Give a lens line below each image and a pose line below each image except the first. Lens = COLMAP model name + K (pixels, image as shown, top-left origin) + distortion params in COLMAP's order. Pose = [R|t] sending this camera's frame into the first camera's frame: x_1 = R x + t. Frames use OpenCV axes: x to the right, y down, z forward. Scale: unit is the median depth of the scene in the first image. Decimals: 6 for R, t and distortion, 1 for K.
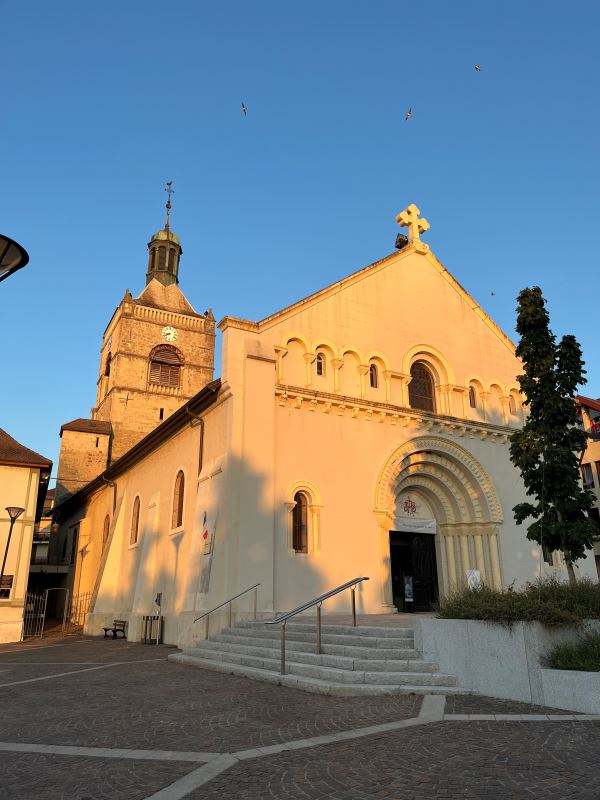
lens RADIAL K [[603.5, 0, 300.0], [0, 603.5, 400.0], [0, 0, 1]] dist [0.027567, -0.001320]
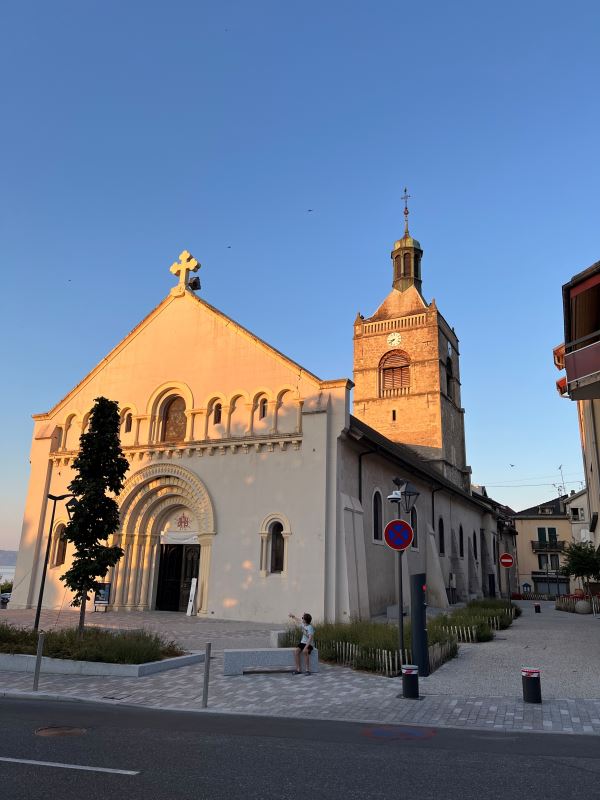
lens RADIAL K [[593.1, 0, 300.0], [0, 593.1, 400.0], [0, 0, 1]] dist [0.112085, -0.000150]
pose [[0.564474, -0.204078, -0.799826, 1.266936], [0.240126, 0.967649, -0.077431, 0.091066], [0.789753, -0.148351, 0.595216, 0.519667]]
